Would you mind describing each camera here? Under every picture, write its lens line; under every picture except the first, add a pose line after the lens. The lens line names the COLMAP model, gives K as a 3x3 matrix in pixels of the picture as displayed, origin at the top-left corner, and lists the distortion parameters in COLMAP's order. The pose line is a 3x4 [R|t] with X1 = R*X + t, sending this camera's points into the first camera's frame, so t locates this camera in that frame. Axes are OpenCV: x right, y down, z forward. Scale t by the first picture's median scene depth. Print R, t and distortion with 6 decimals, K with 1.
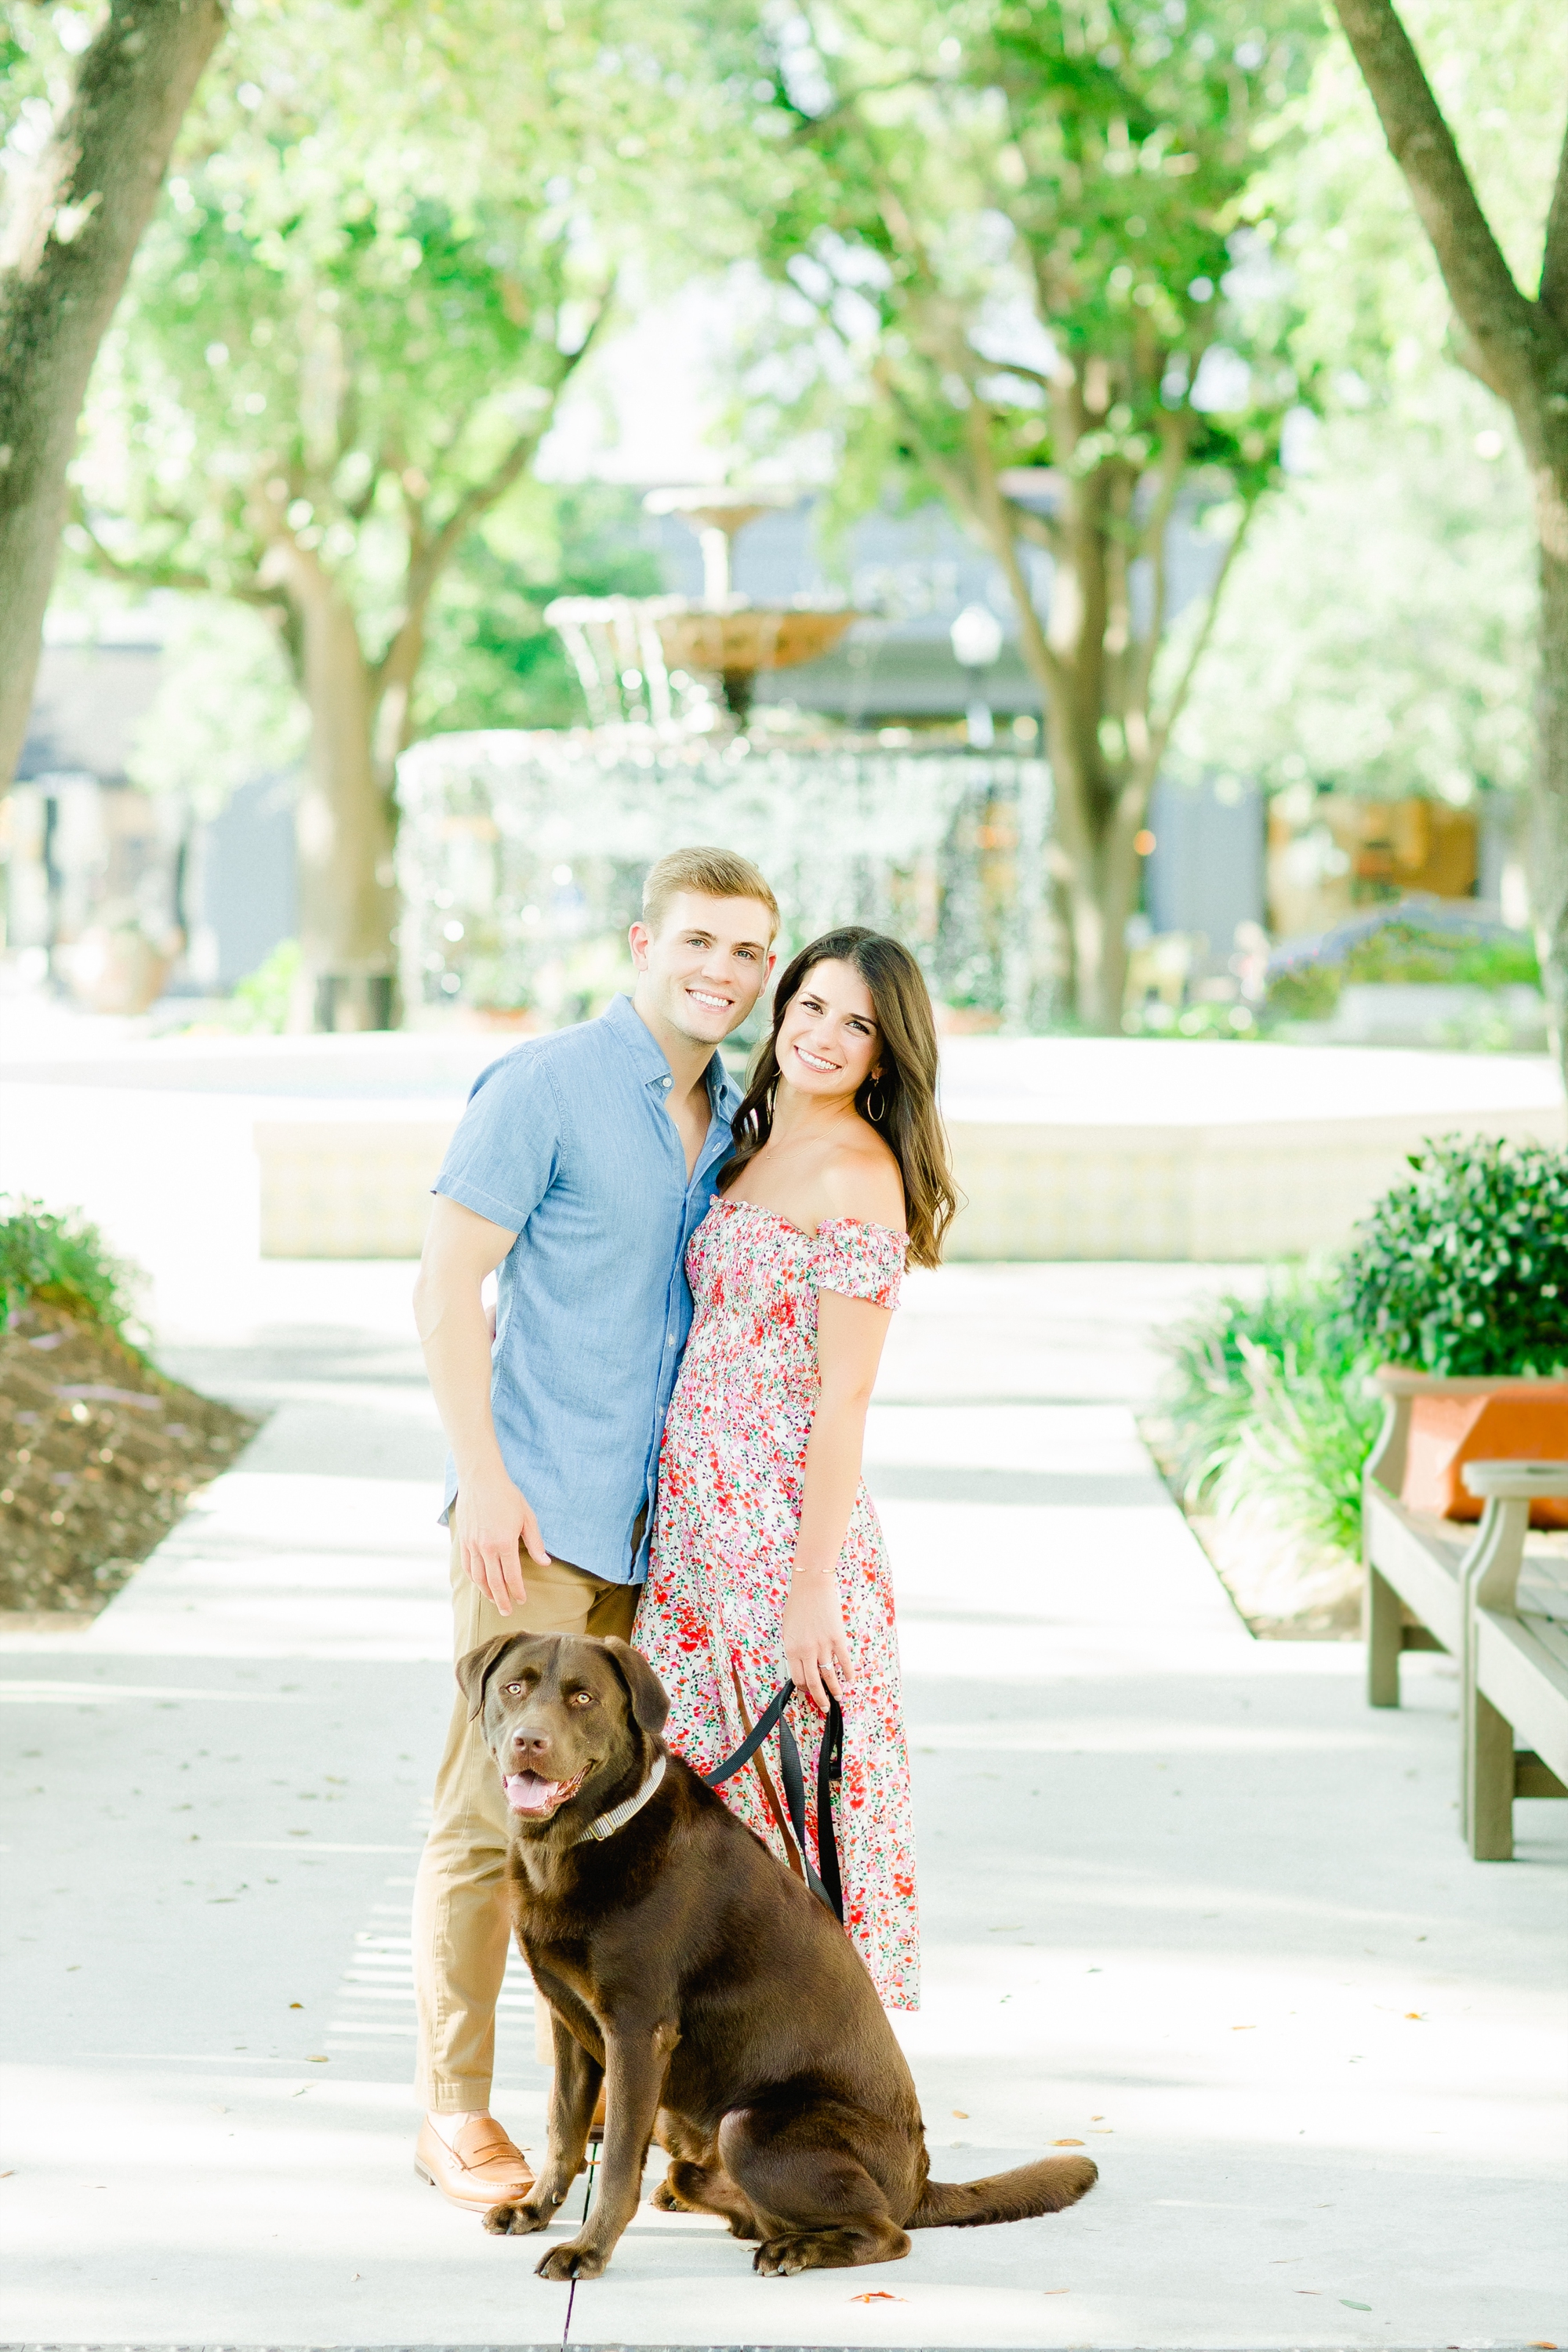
lens RADIAL K [[6224.9, 0, 784.0], [0, 6224.9, 1176.0], [0, 0, 1]] dist [-0.066185, 0.909867]
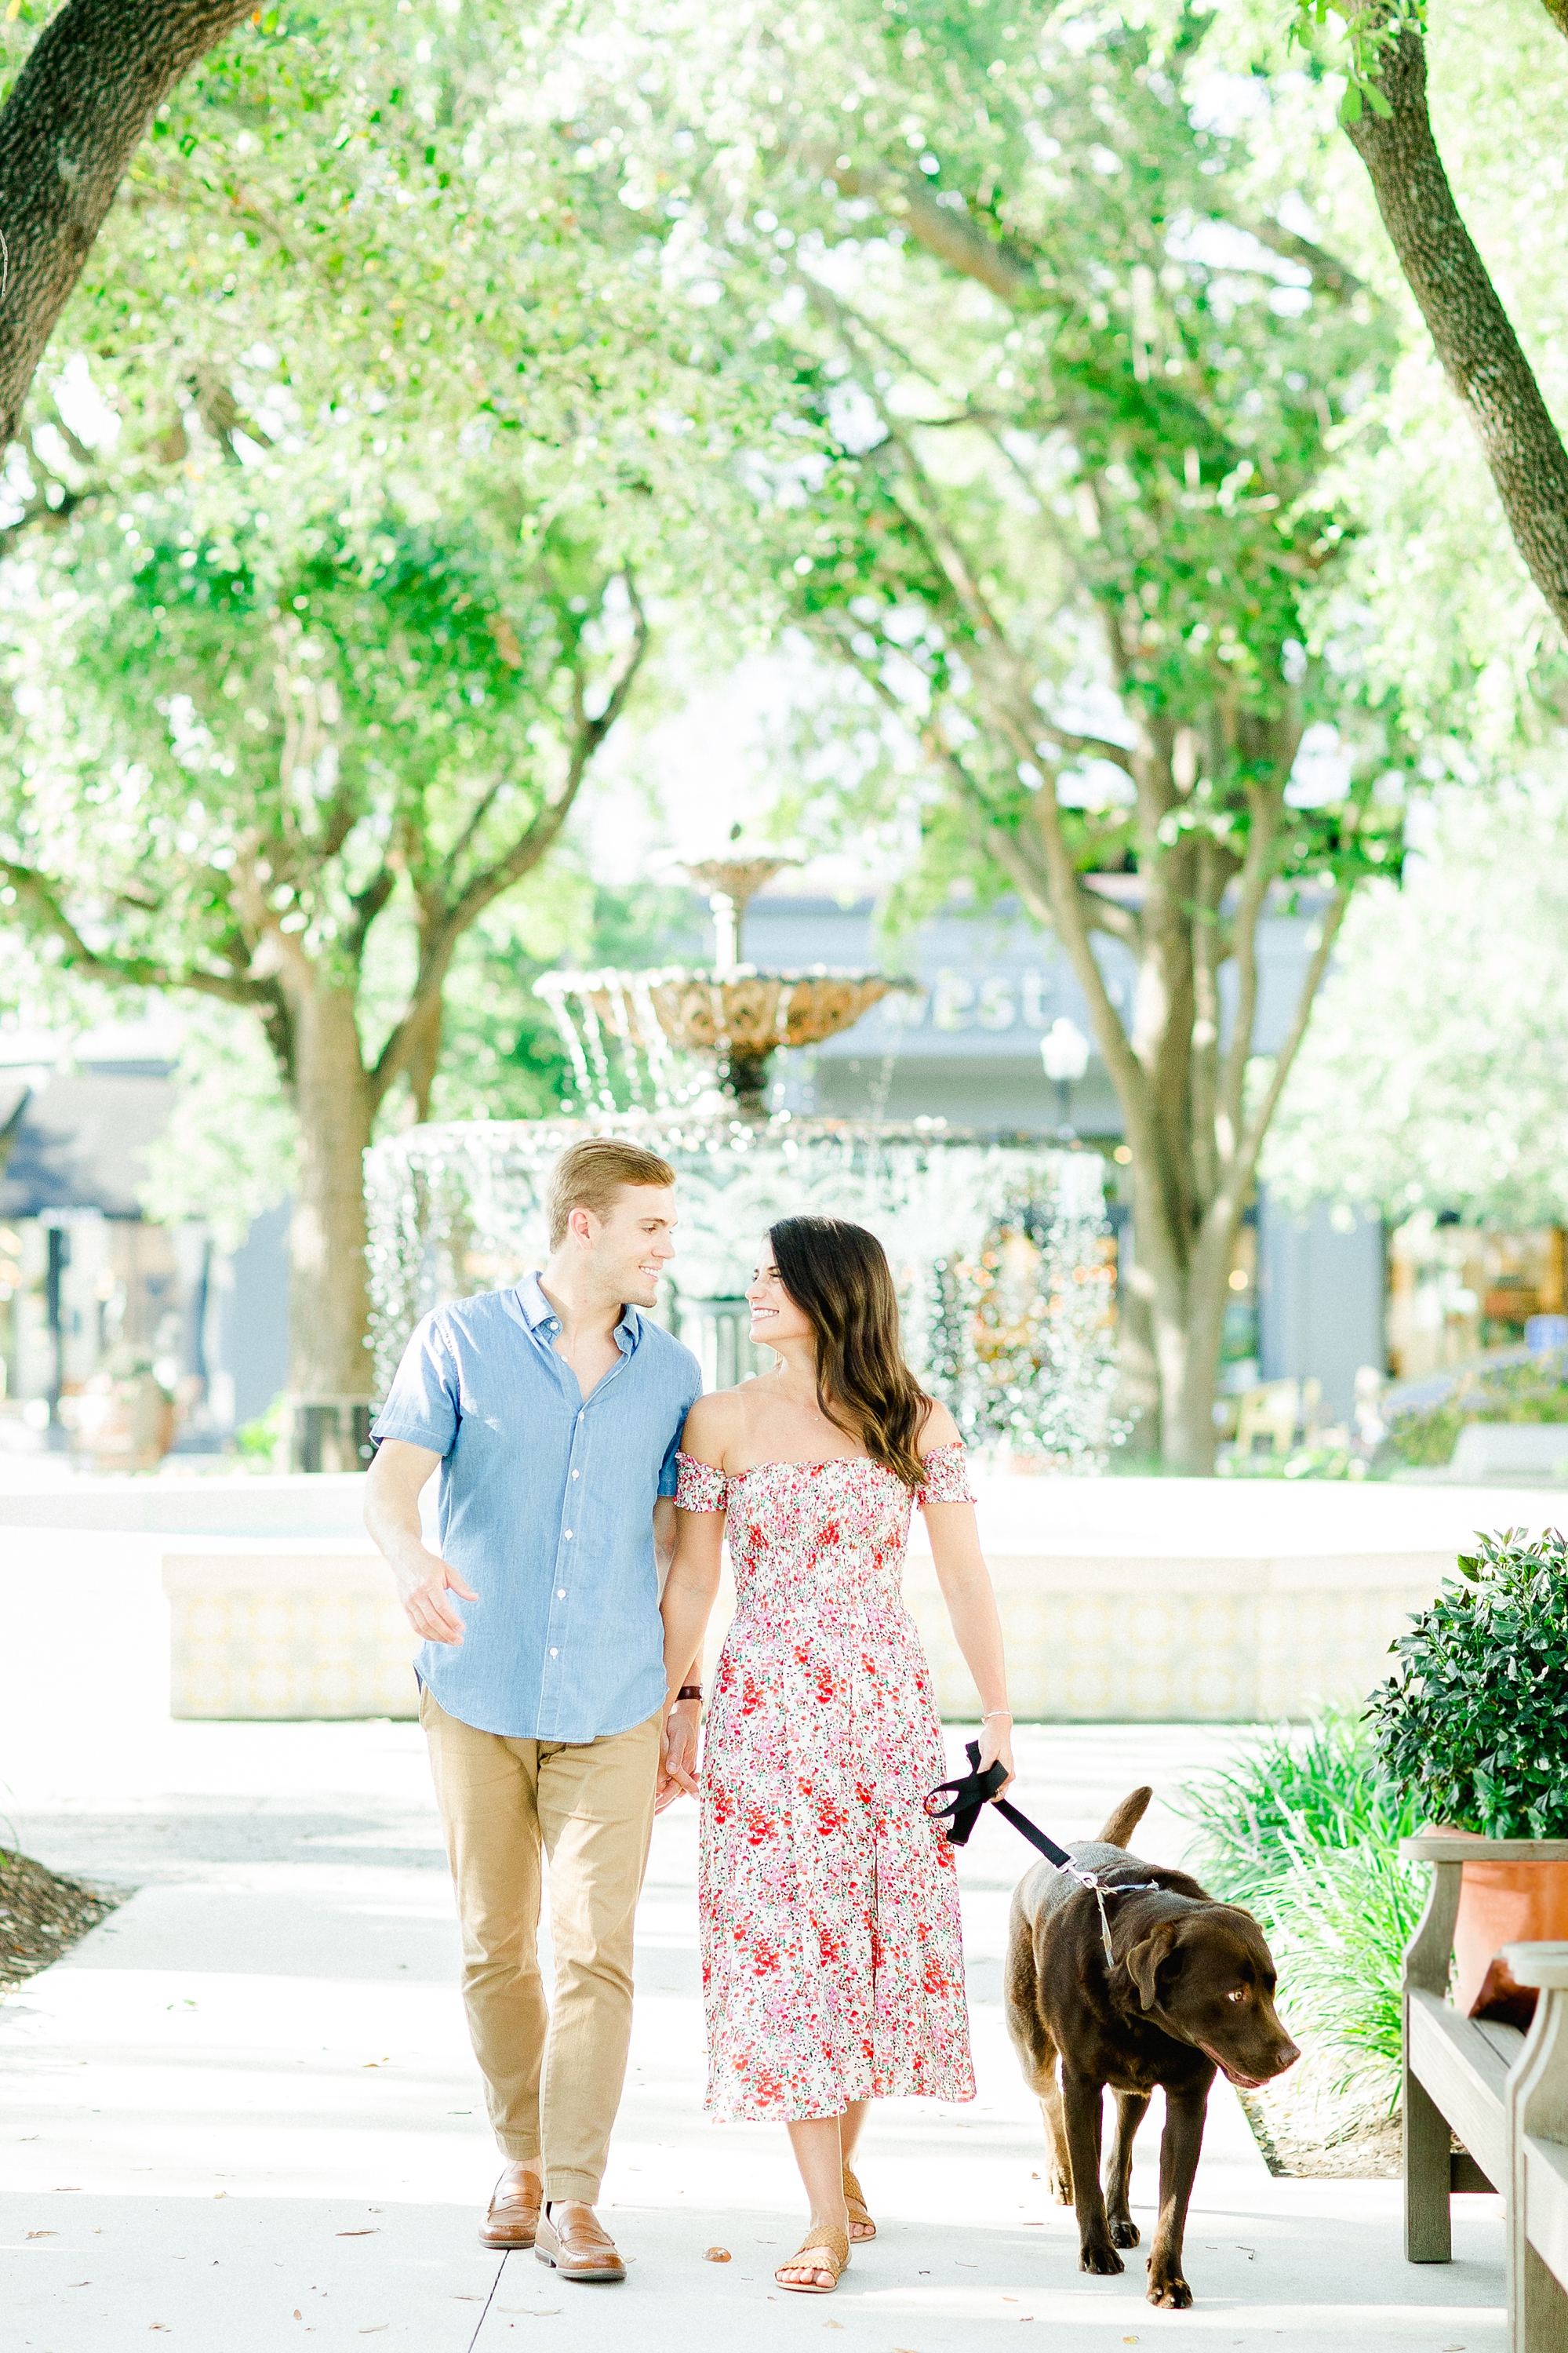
lens RADIAL K [[6227.8, 0, 784.0], [0, 6227.8, 1176.5], [0, 0, 1]] dist [-0.066185, 0.909867]
pose [[0.999570, -0.003683, -0.029089, 0.019985], [0.001334, 0.996767, -0.080339, 0.006305], [0.029291, 0.080266, 0.996343, 0.108000]]
